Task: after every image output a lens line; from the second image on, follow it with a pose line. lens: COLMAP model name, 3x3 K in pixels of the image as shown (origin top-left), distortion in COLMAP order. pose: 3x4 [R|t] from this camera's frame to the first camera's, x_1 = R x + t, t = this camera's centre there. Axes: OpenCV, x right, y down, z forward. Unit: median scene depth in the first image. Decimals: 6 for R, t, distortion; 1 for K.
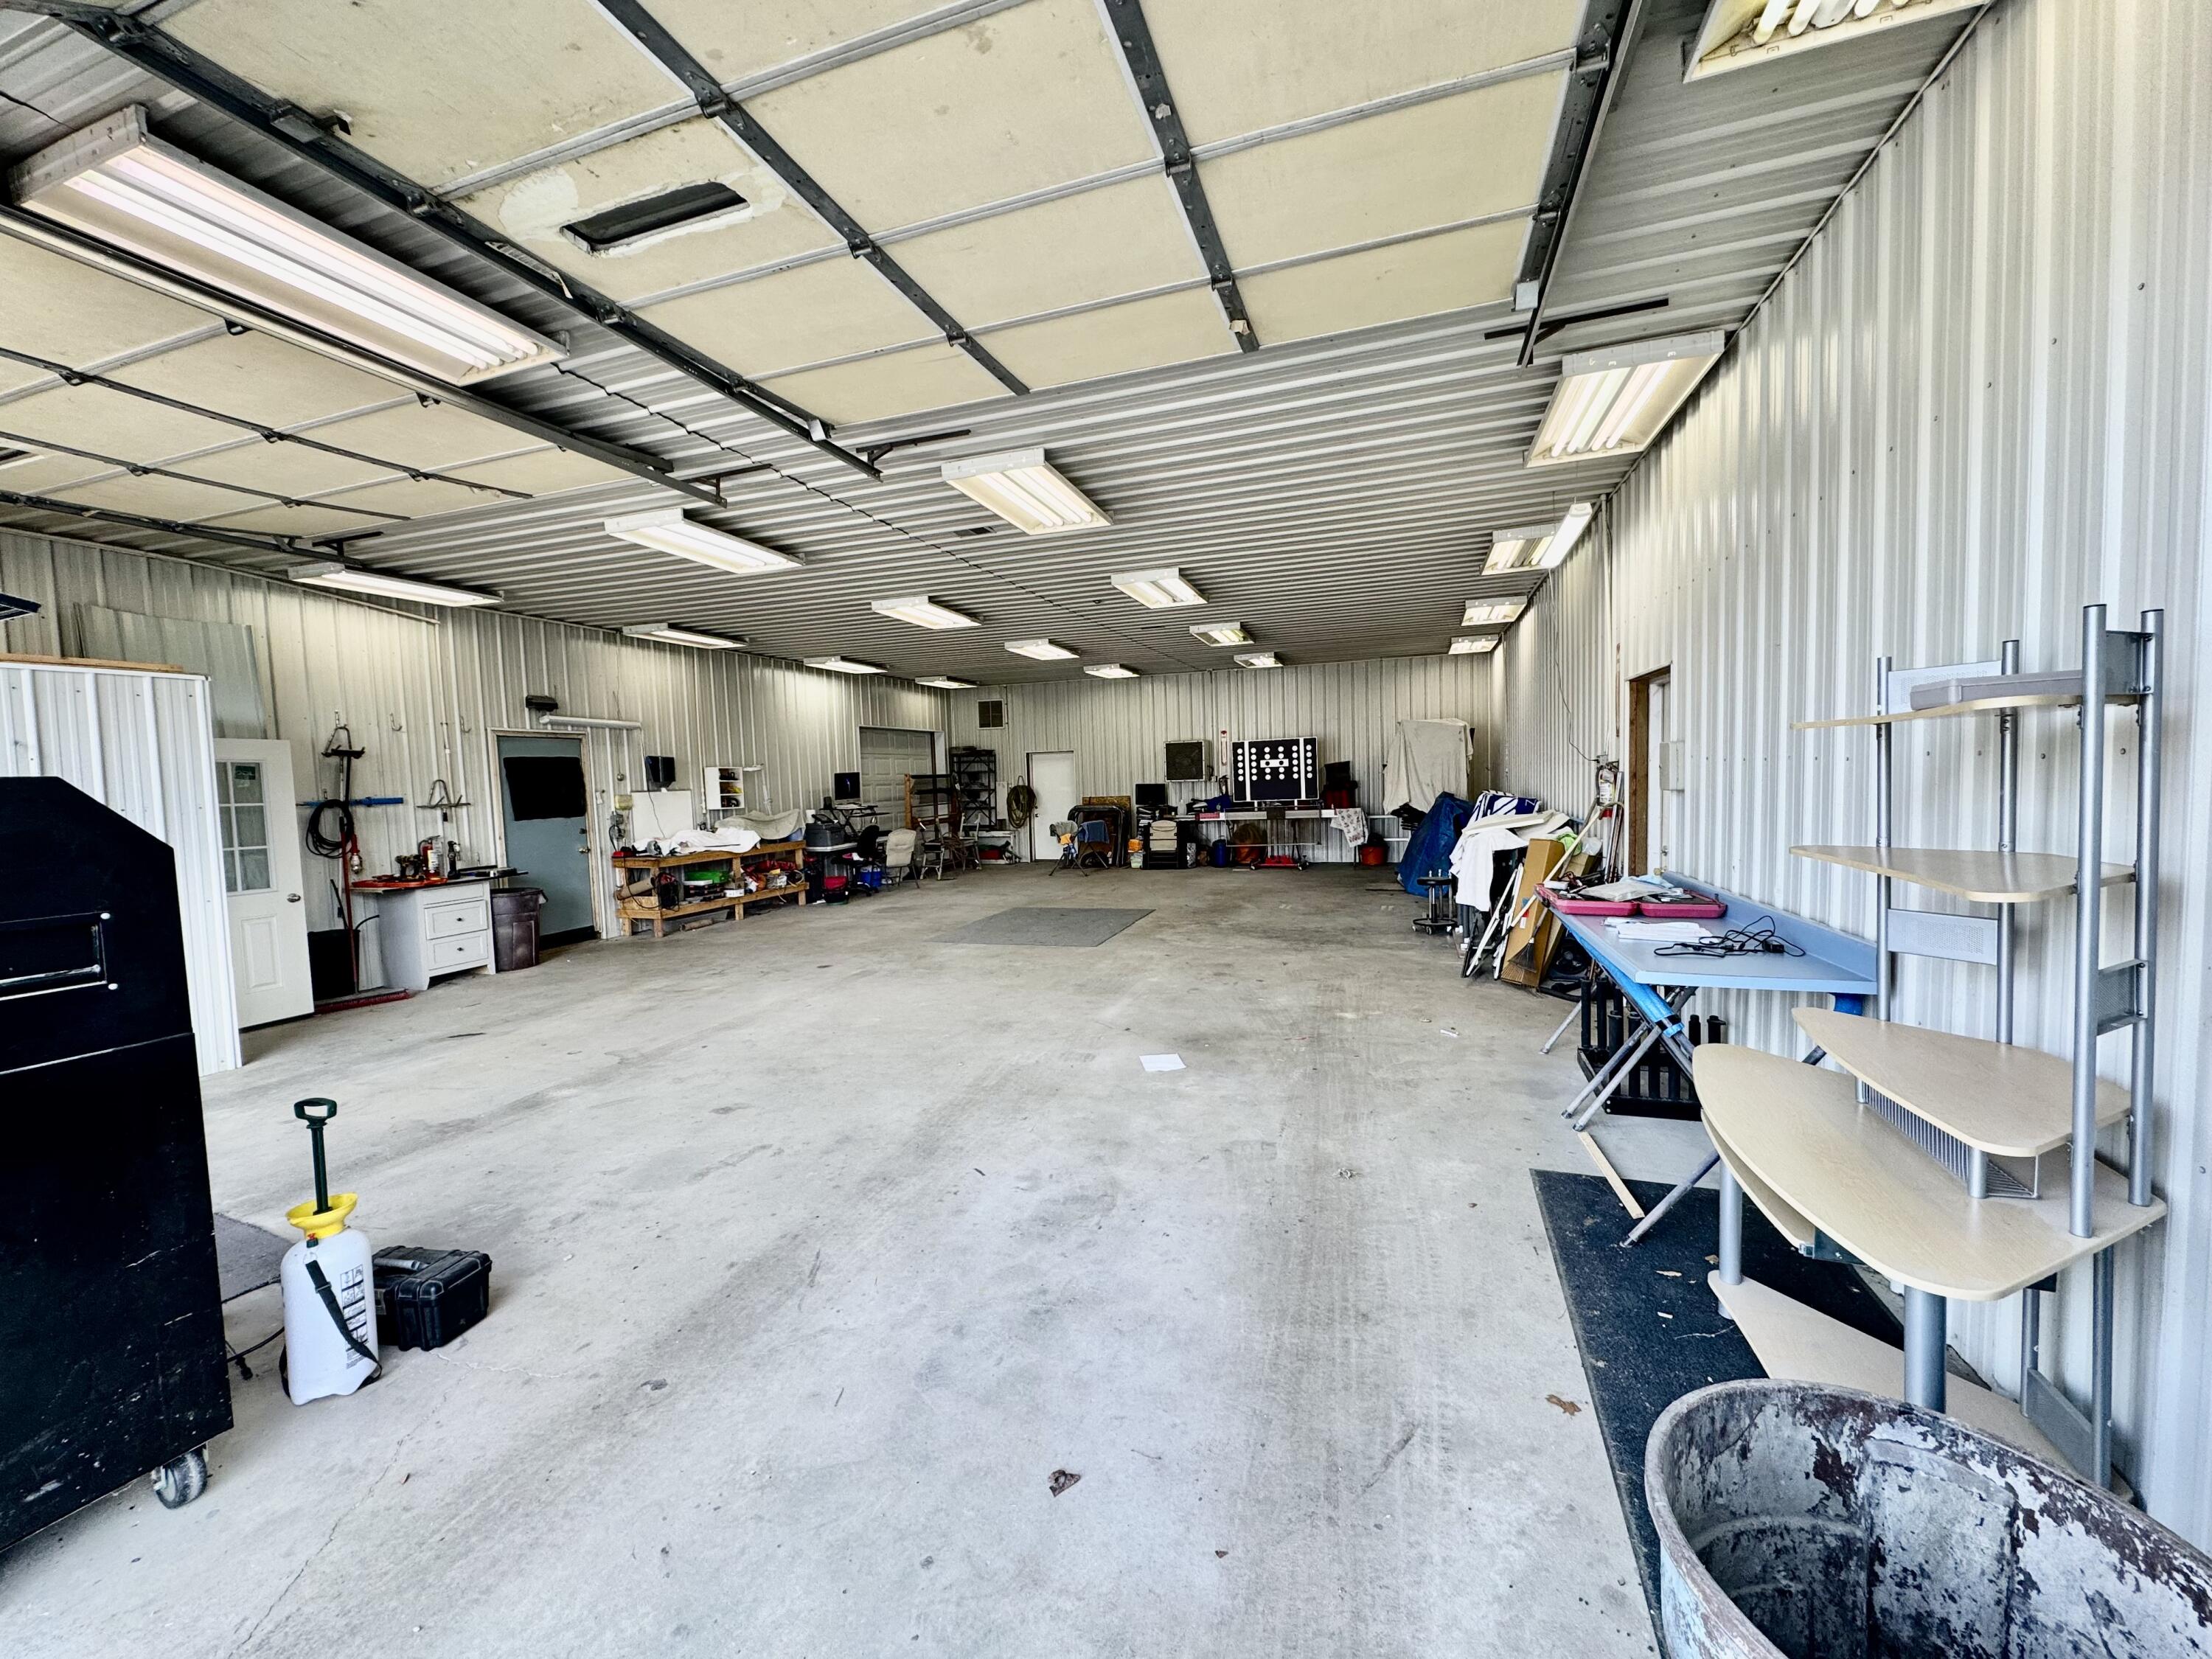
lens RADIAL K [[879.7, 0, 1099.0], [0, 879.7, 854.2], [0, 0, 1]] dist [0.009698, 0.000011]
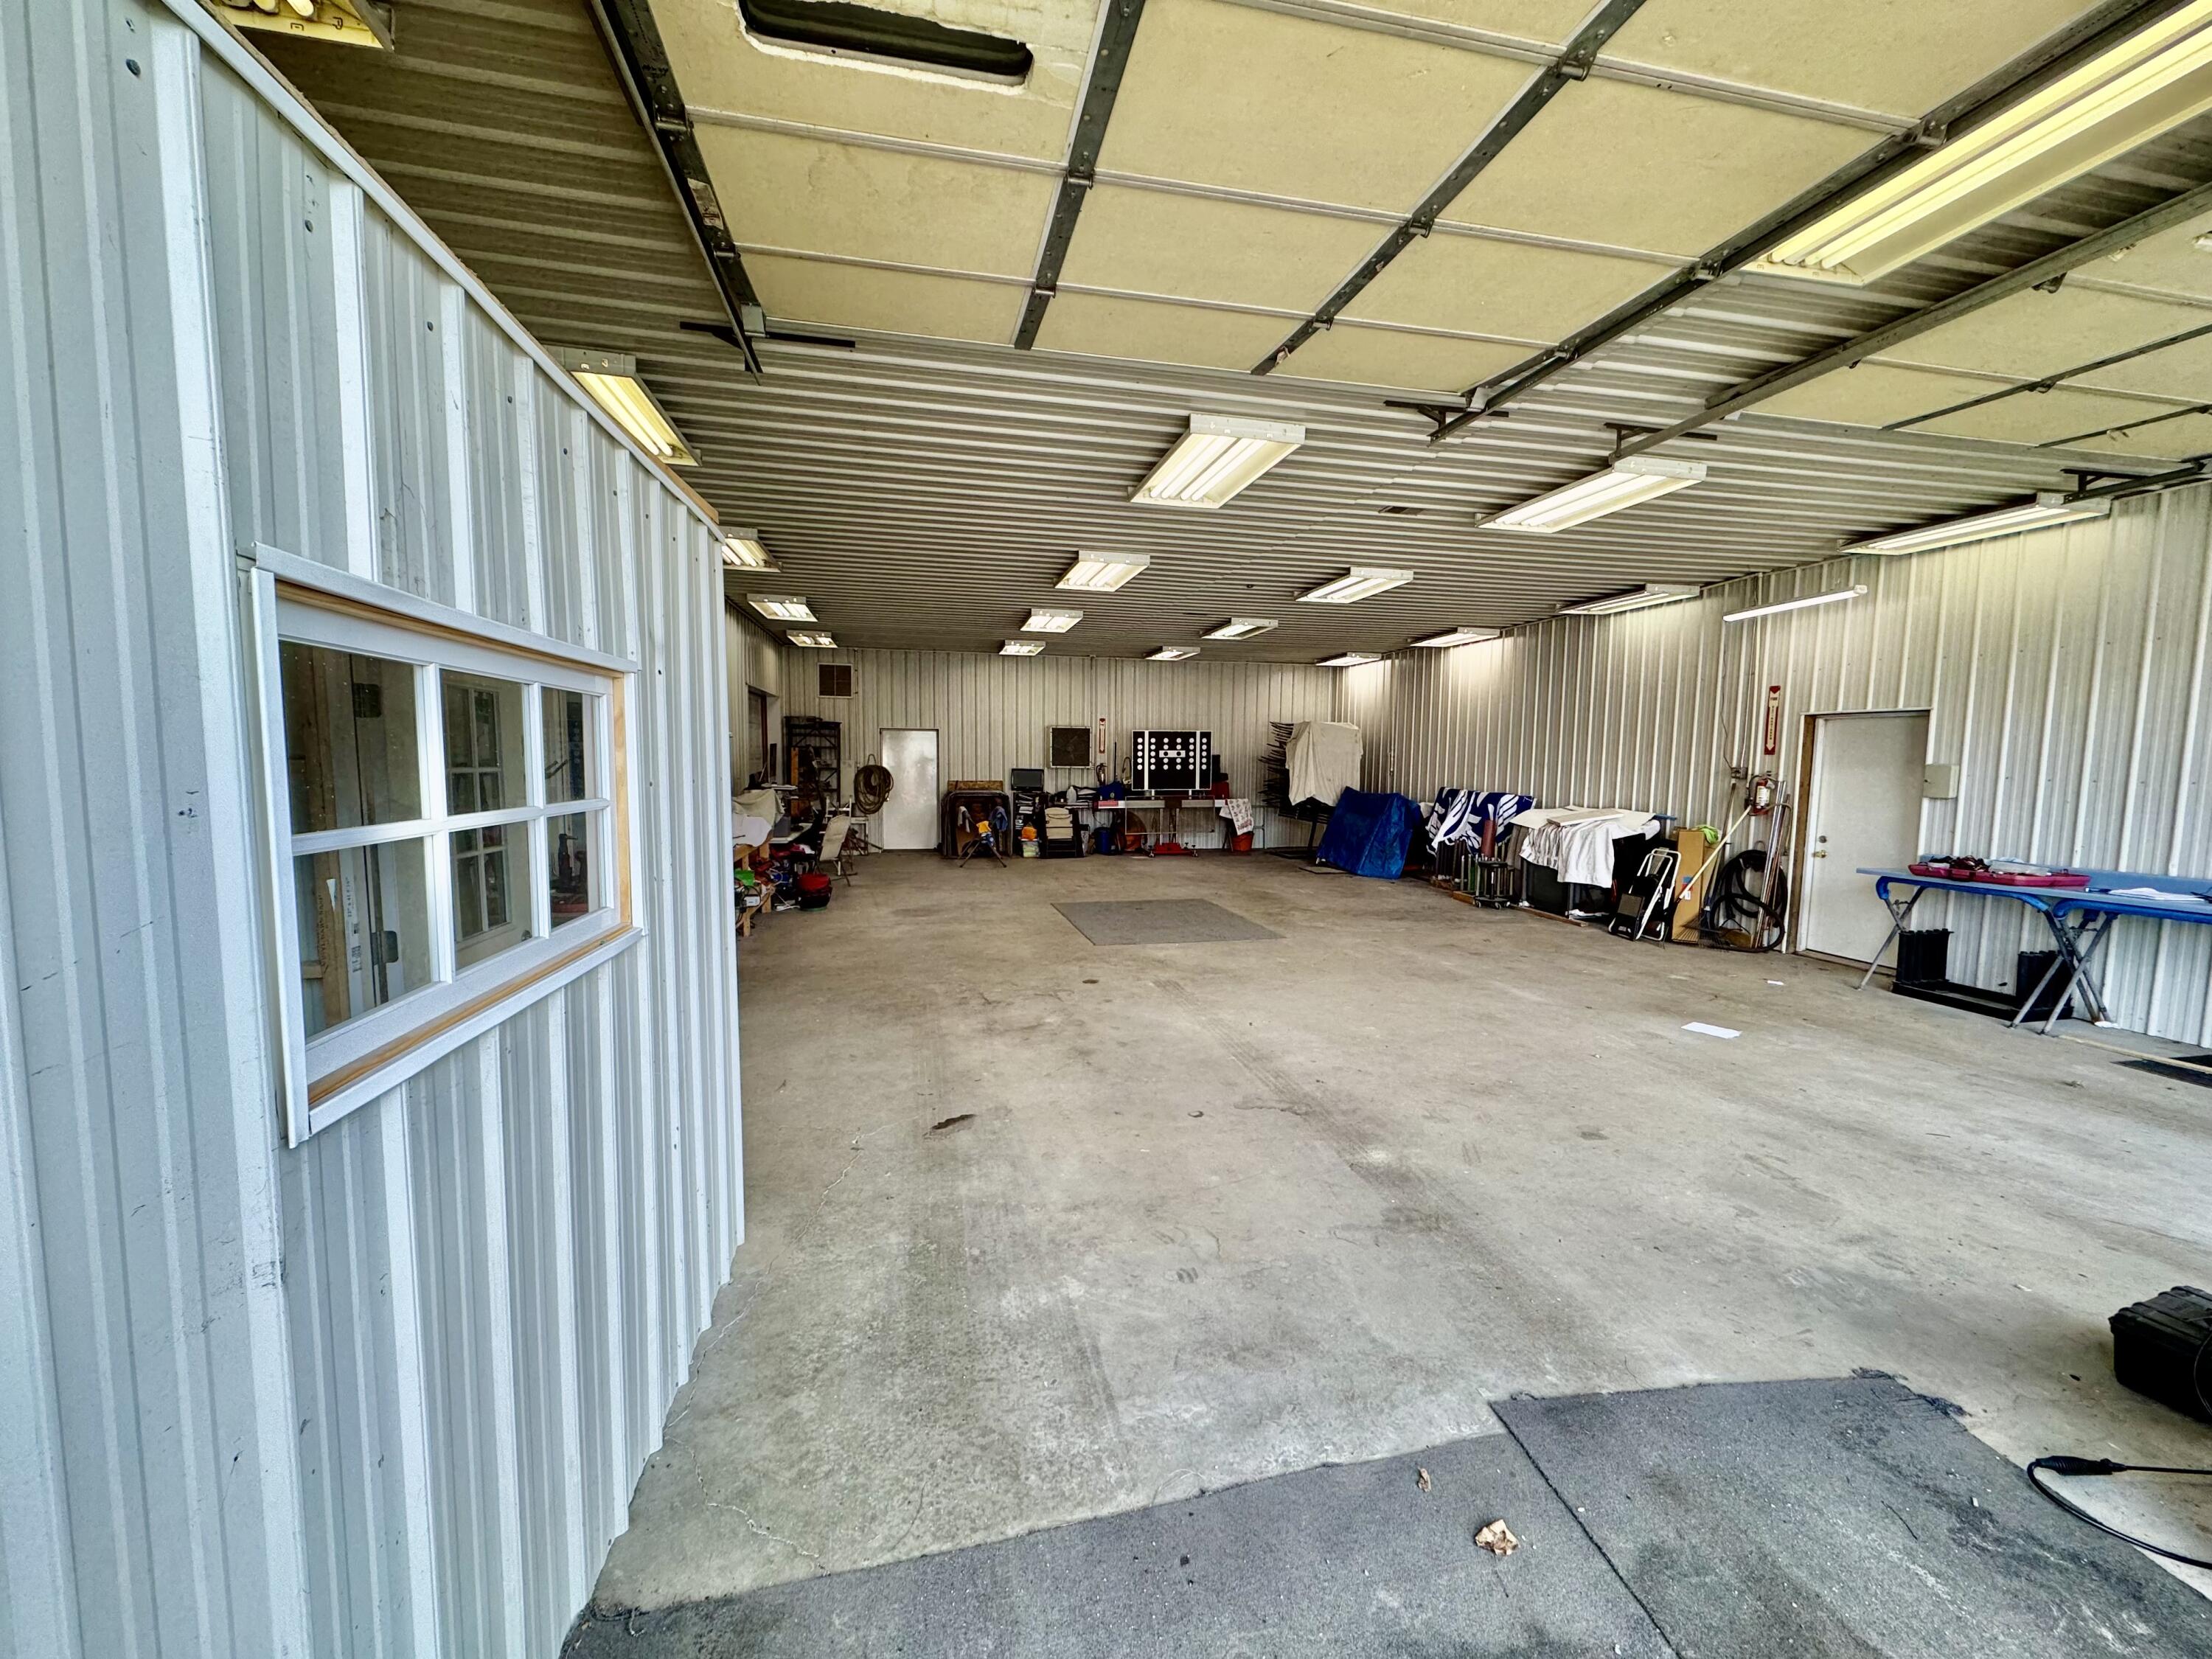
lens RADIAL K [[883.6, 0, 1106.0], [0, 883.6, 829.5], [0, 0, 1]] dist [-0.008645, 0.000105]
pose [[0.857342, 0.000398, 0.514747, -0.405389], [0.005974, 0.999925, -0.010723, -0.003739], [-0.514713, 0.012268, 0.857275, 0.151555]]
